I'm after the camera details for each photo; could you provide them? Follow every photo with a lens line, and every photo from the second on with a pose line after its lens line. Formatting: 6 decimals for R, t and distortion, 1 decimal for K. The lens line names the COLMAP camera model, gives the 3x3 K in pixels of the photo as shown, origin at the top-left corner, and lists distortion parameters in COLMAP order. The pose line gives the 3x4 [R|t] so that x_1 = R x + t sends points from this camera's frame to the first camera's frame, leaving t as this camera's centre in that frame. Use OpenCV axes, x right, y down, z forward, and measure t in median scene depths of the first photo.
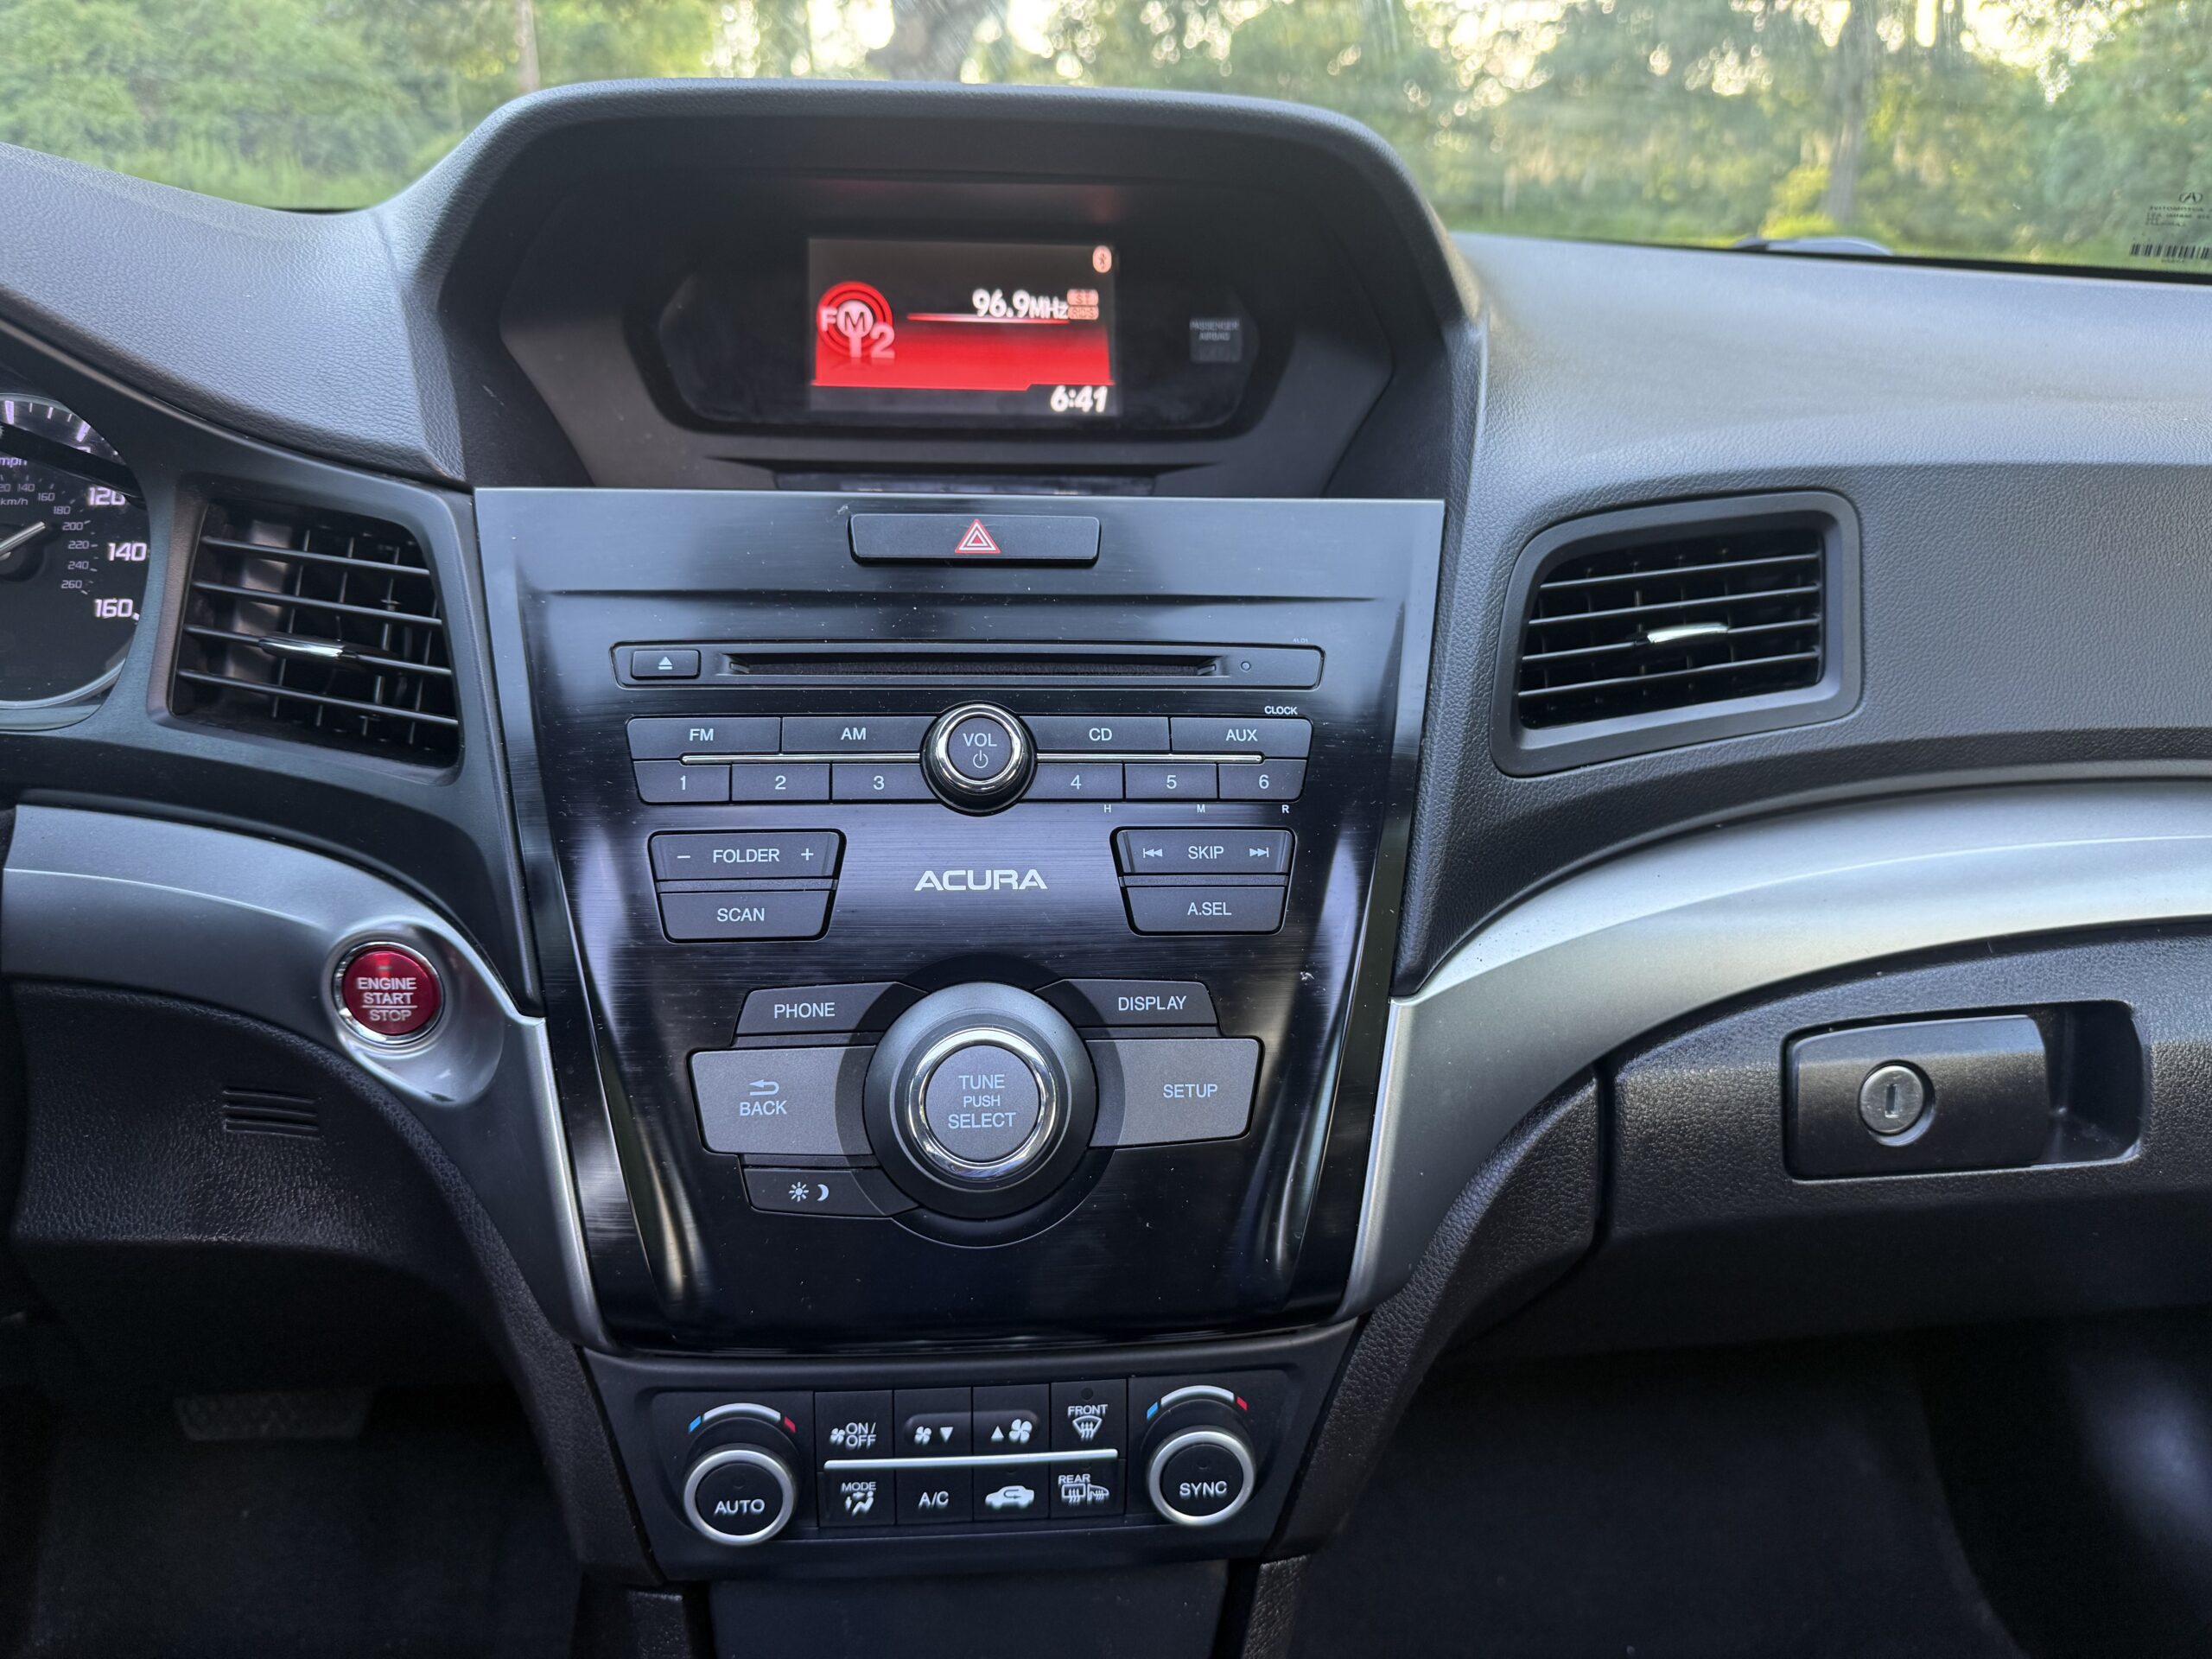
lens RADIAL K [[1582.2, 0, 1100.6], [0, 1582.2, 840.6], [0, 0, 1]] dist [0.030632, -0.042527]
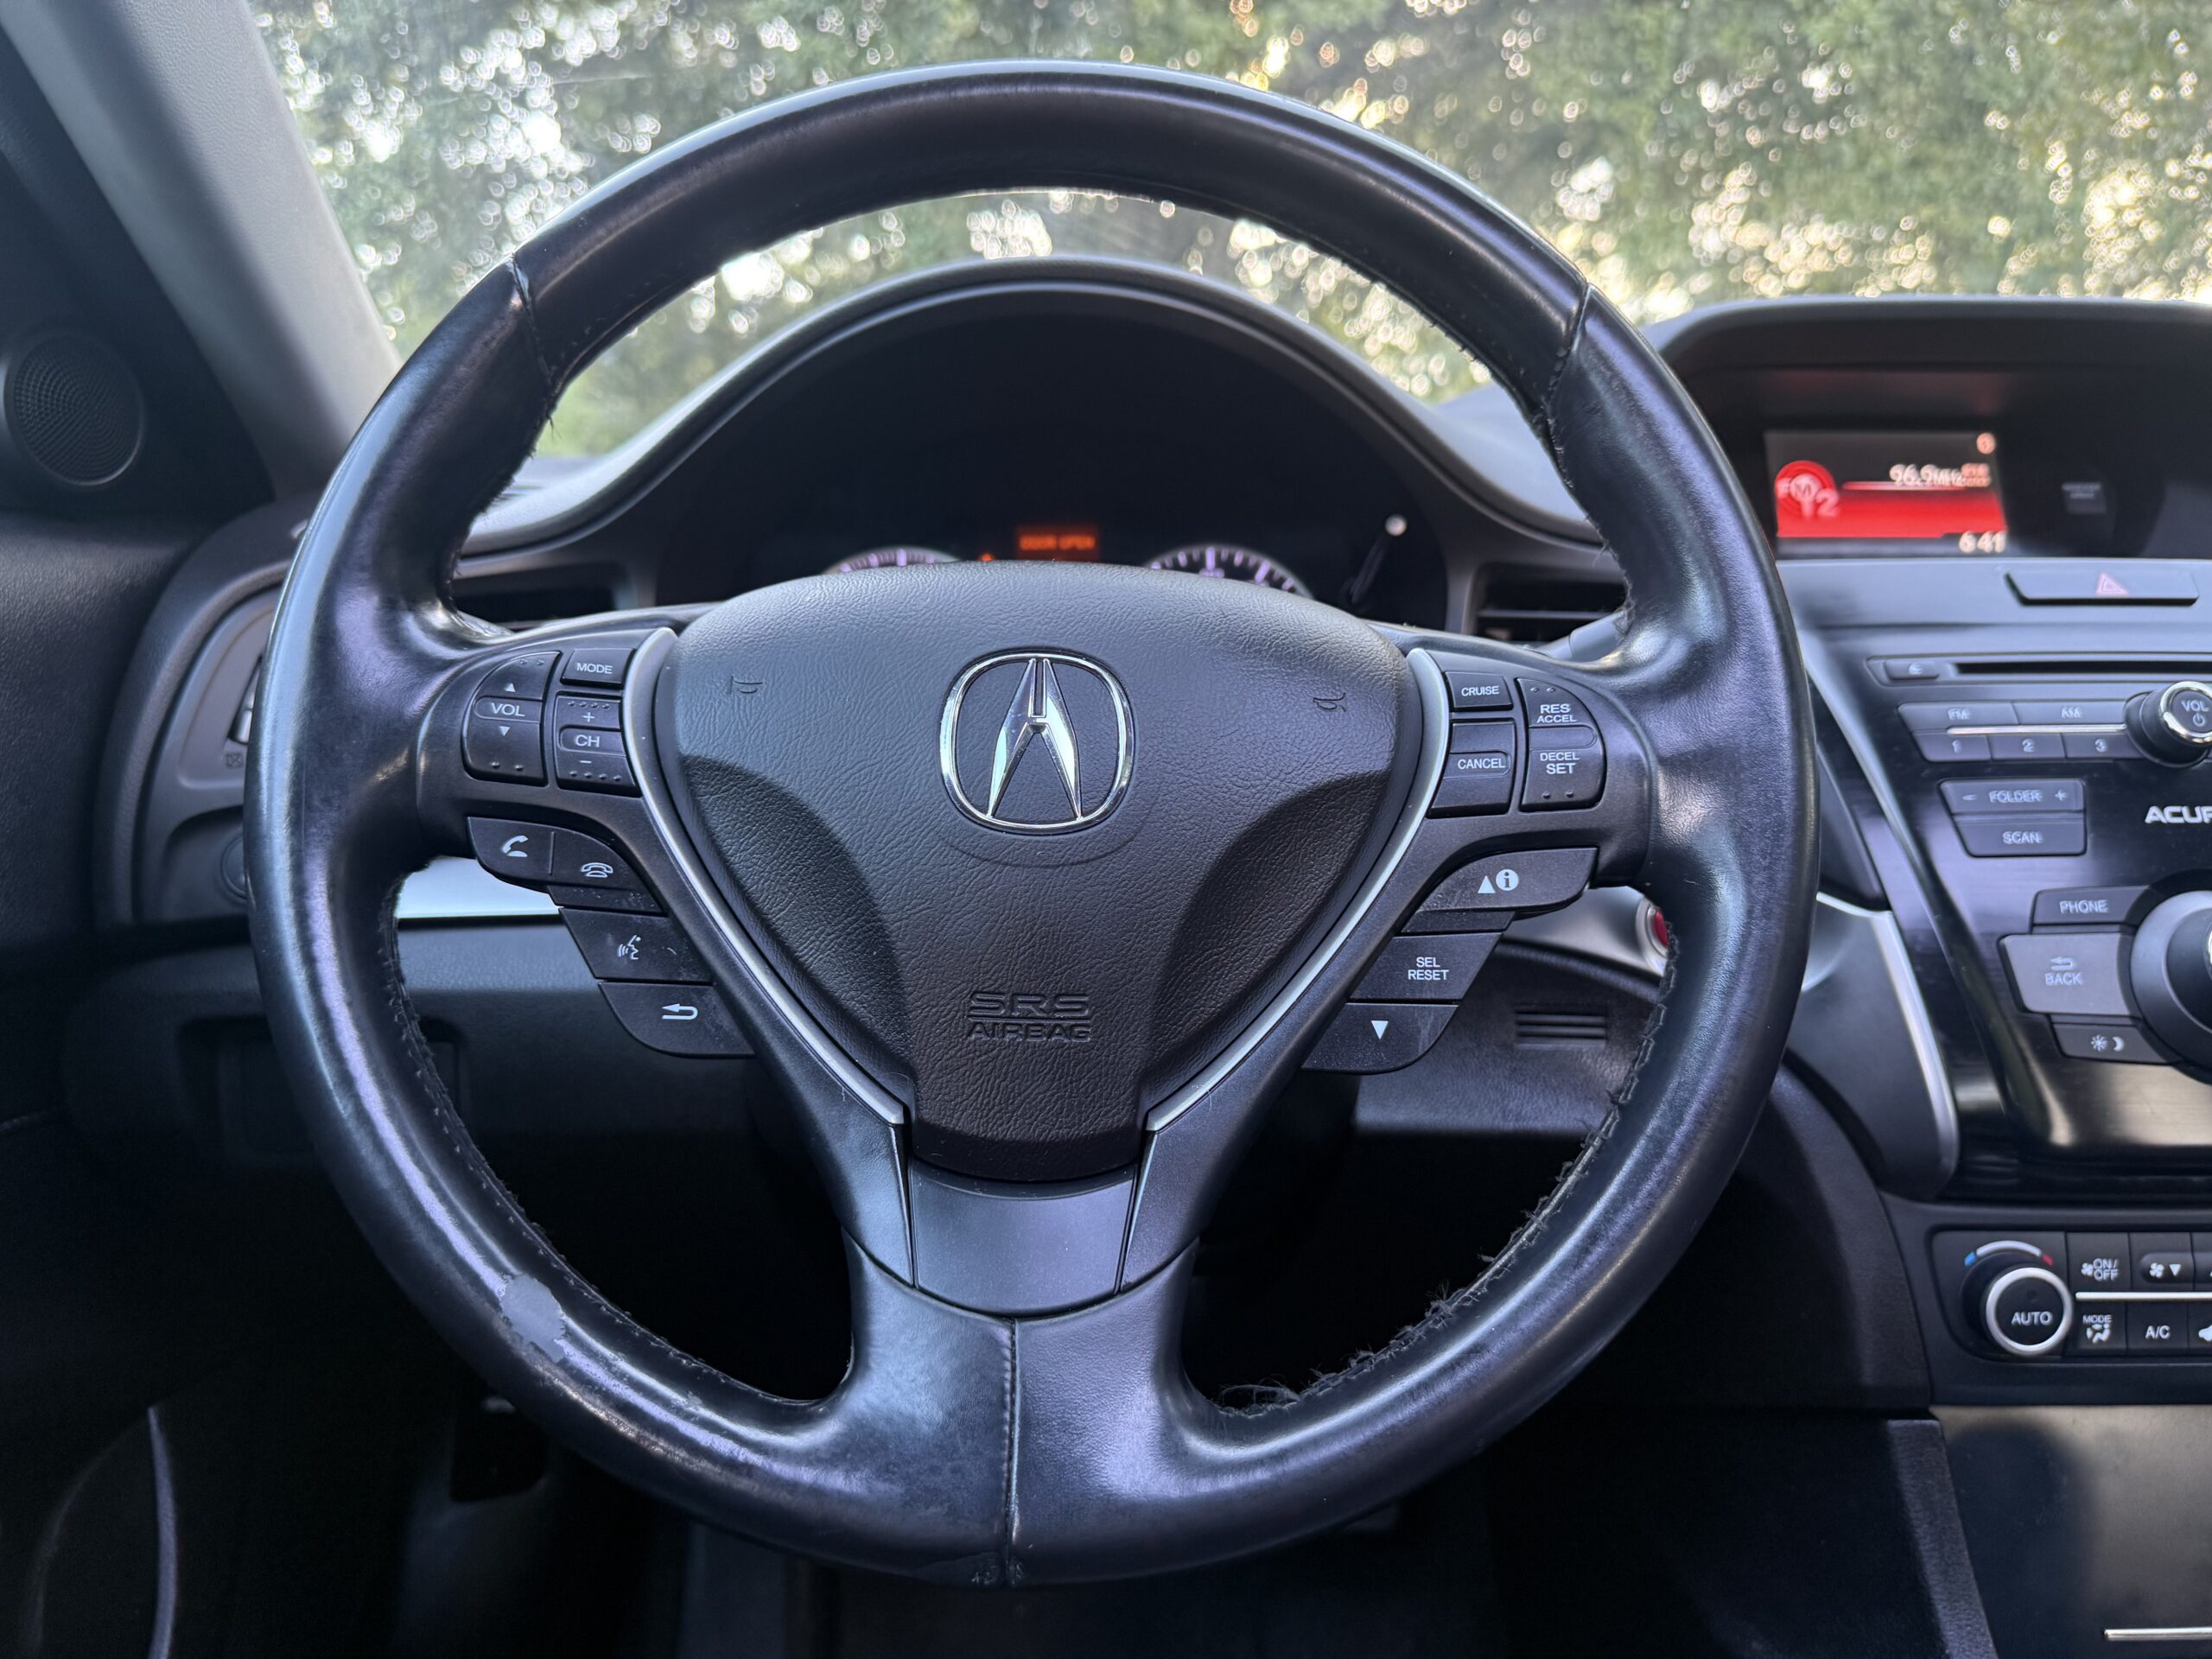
lens RADIAL K [[1582.2, 0, 1101.4], [0, 1582.2, 856.7], [0, 0, 1]] dist [0.030632, -0.042527]
pose [[0.996071, -0.011139, -0.087857, -0.748970], [-0.007491, 0.977905, -0.208914, 0.296385], [0.088243, 0.208752, 0.973979, -0.315736]]
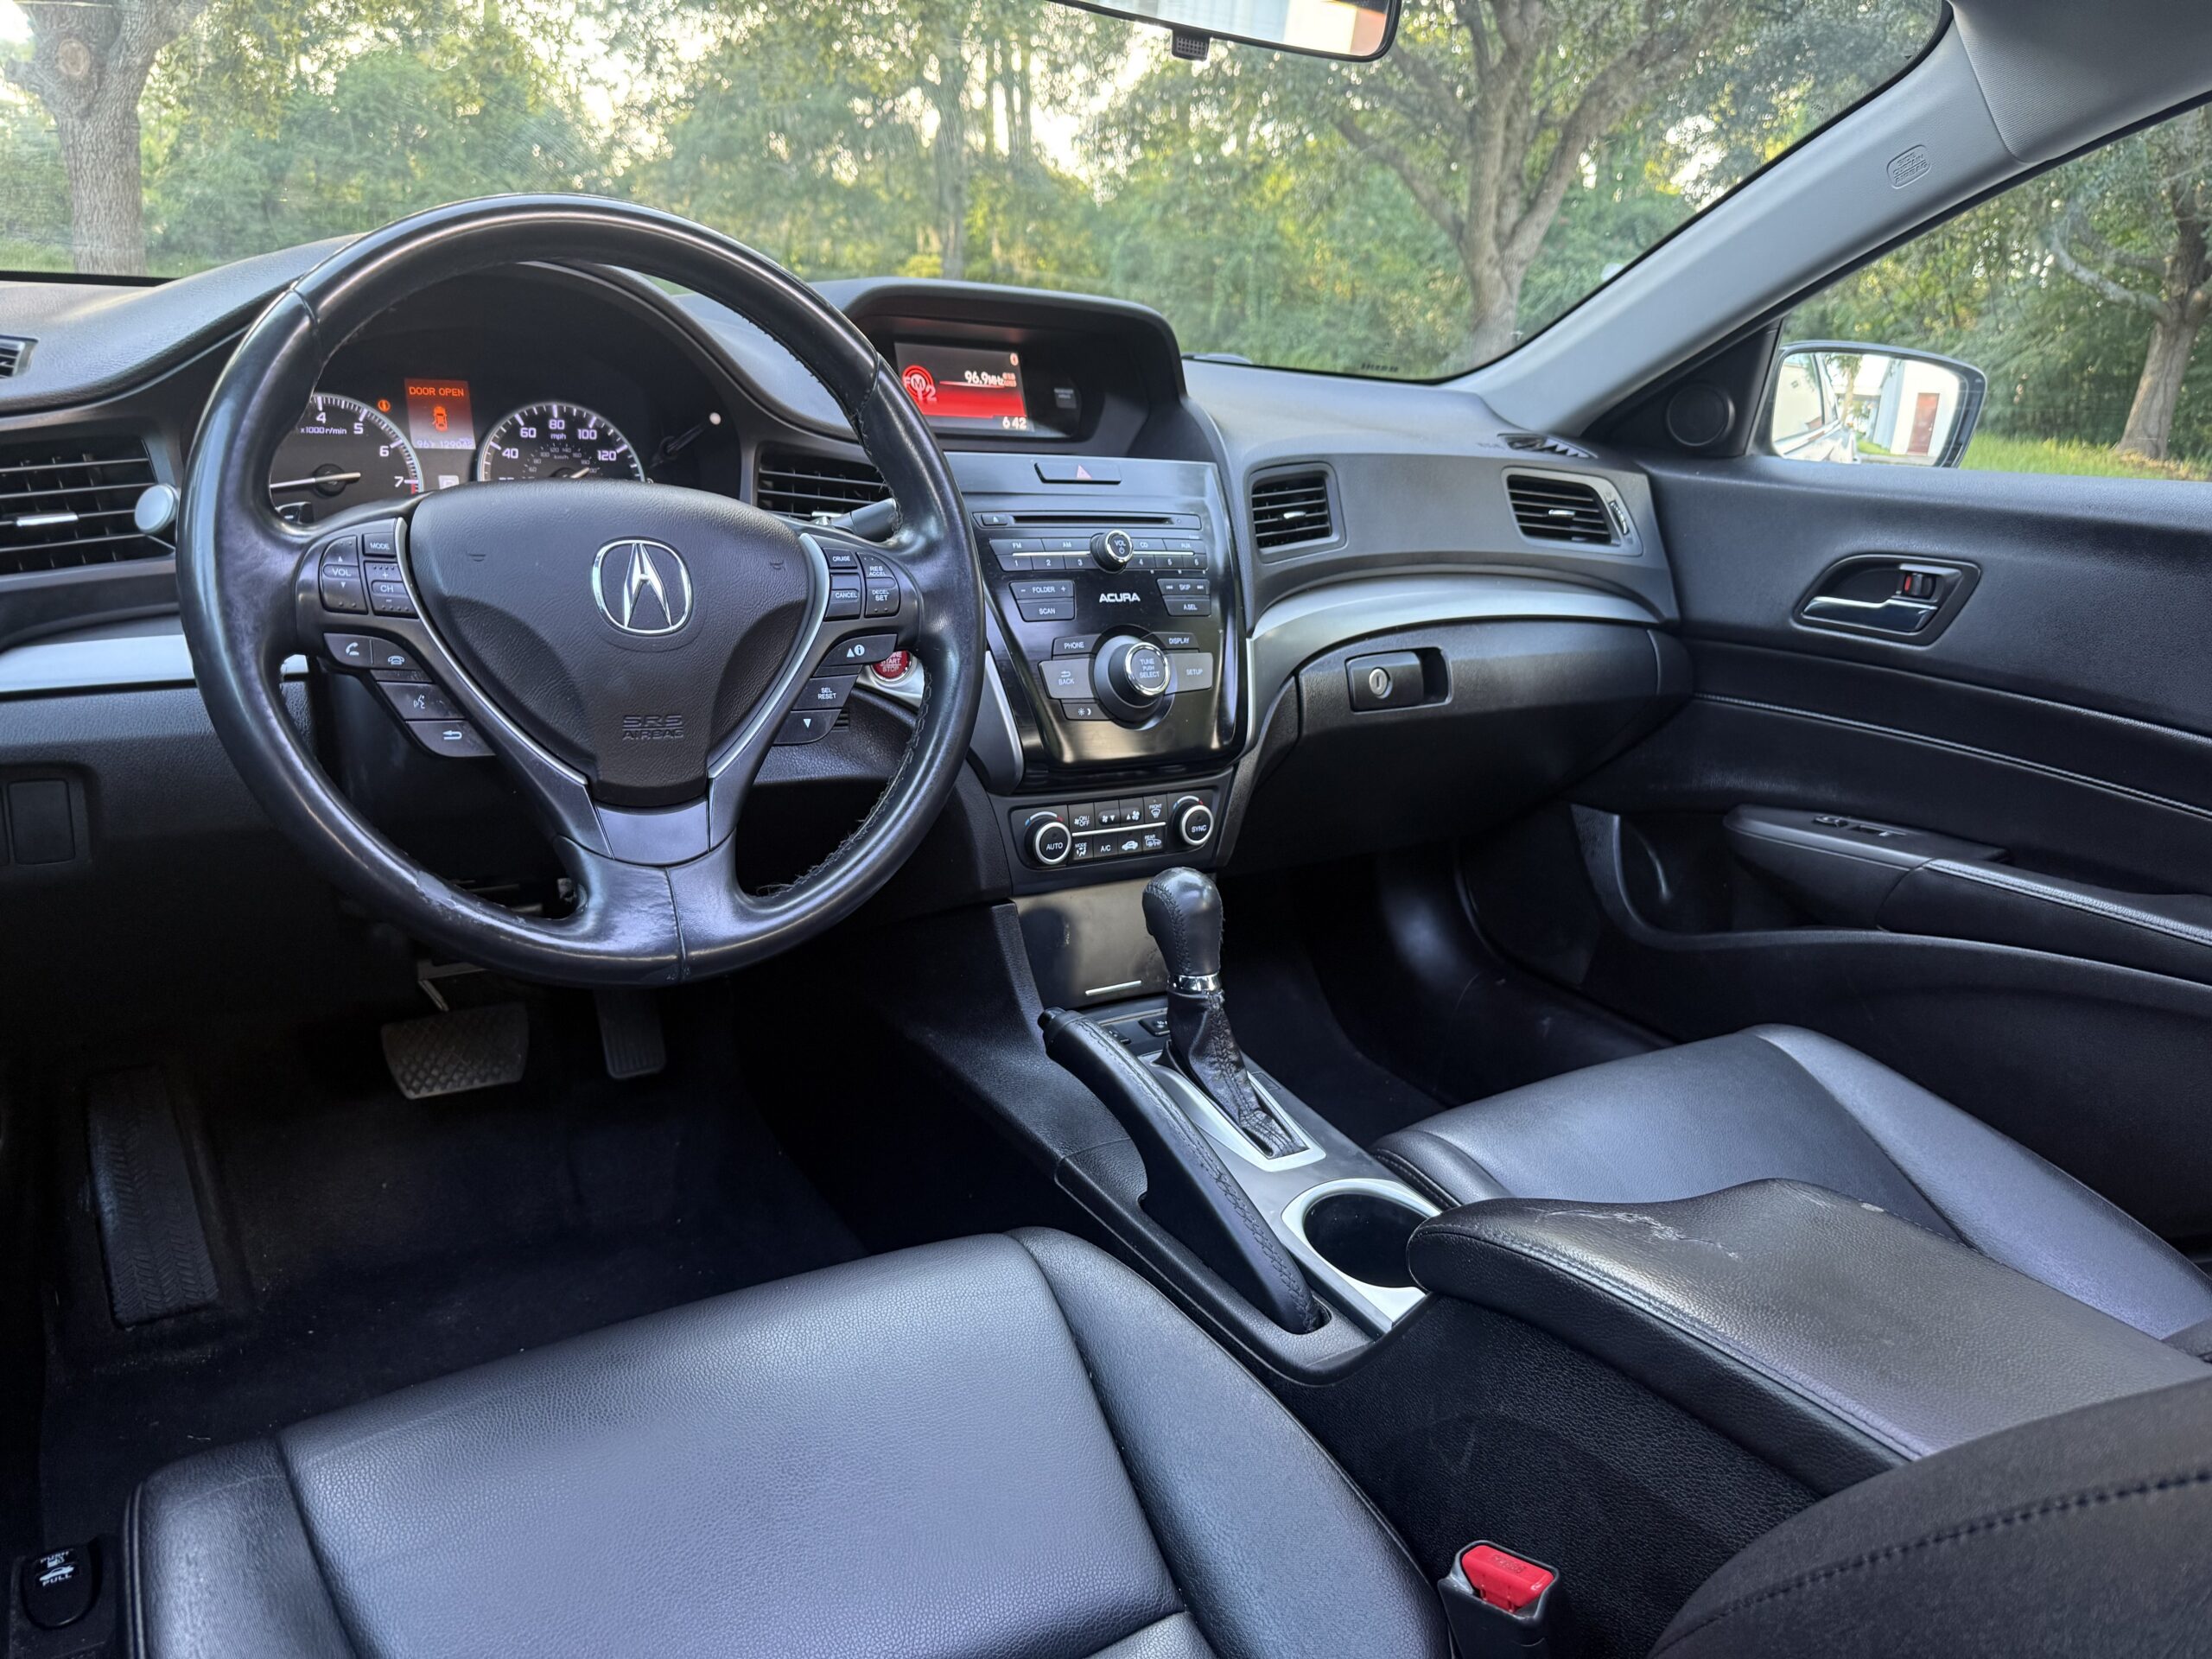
lens RADIAL K [[1582.2, 0, 1094.8], [0, 1582.2, 835.6], [0, 0, 1]] dist [0.030632, -0.042527]
pose [[0.876005, -0.098524, 0.472131, -1.219623], [0.115912, 0.993229, -0.007801, 0.382851], [-0.468166, 0.061559, 0.881494, -1.134432]]
